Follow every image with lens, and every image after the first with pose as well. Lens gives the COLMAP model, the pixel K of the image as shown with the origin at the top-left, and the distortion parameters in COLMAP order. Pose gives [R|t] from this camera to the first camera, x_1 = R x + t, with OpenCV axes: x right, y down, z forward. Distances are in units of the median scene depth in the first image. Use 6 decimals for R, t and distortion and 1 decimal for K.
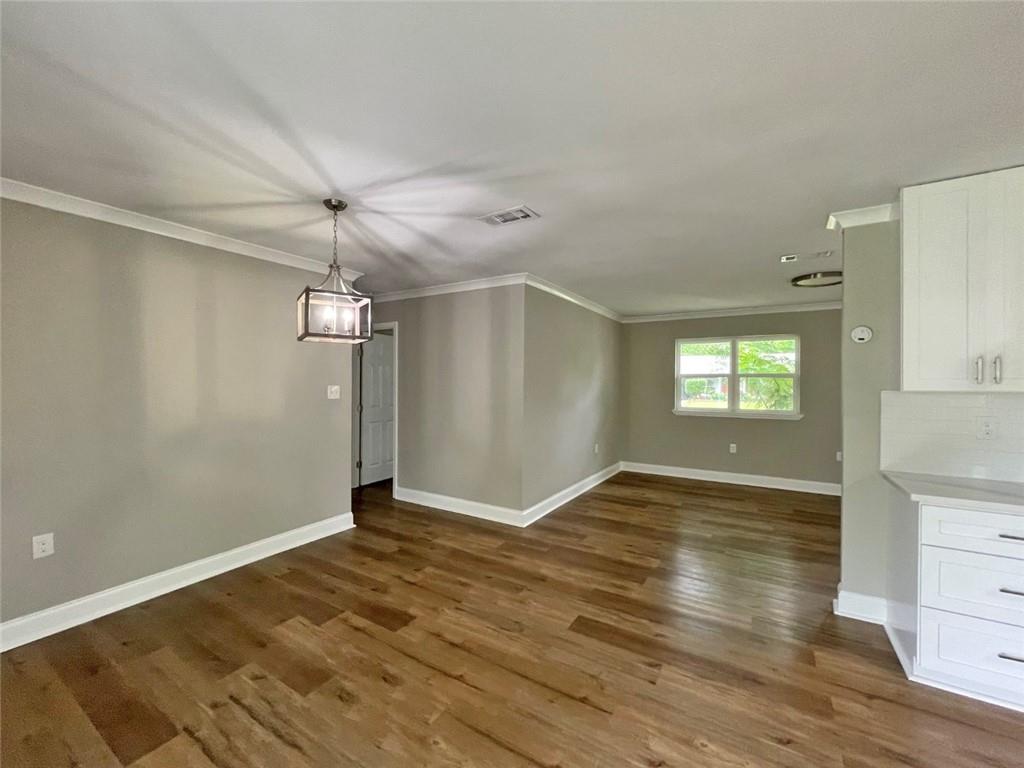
lens RADIAL K [[425.1, 0, 509.5], [0, 425.1, 379.9], [0, 0, 1]] dist [0.002146, 0.000242]
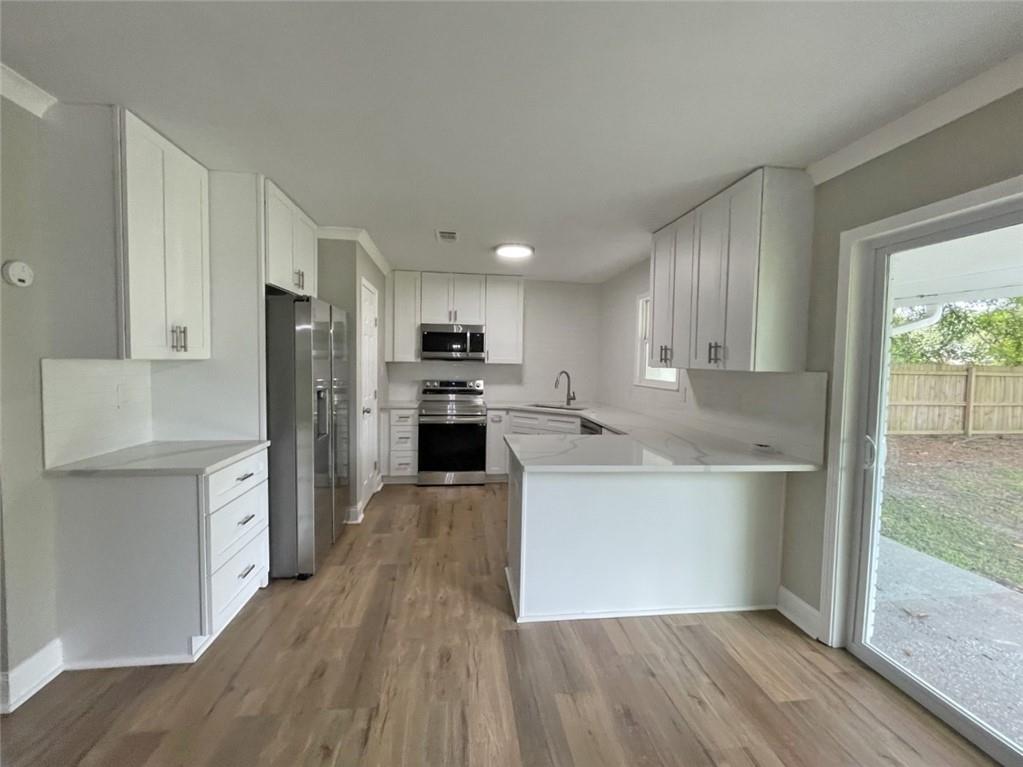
lens RADIAL K [[424.7, 0, 511.8], [0, 424.7, 382.7], [0, 0, 1]] dist [0.002146, 0.000242]
pose [[-0.636847, -0.053768, 0.769113, -0.171006], [-0.021561, 0.998417, 0.051945, 0.011112], [-0.770688, 0.016498, -0.636999, 0.856306]]
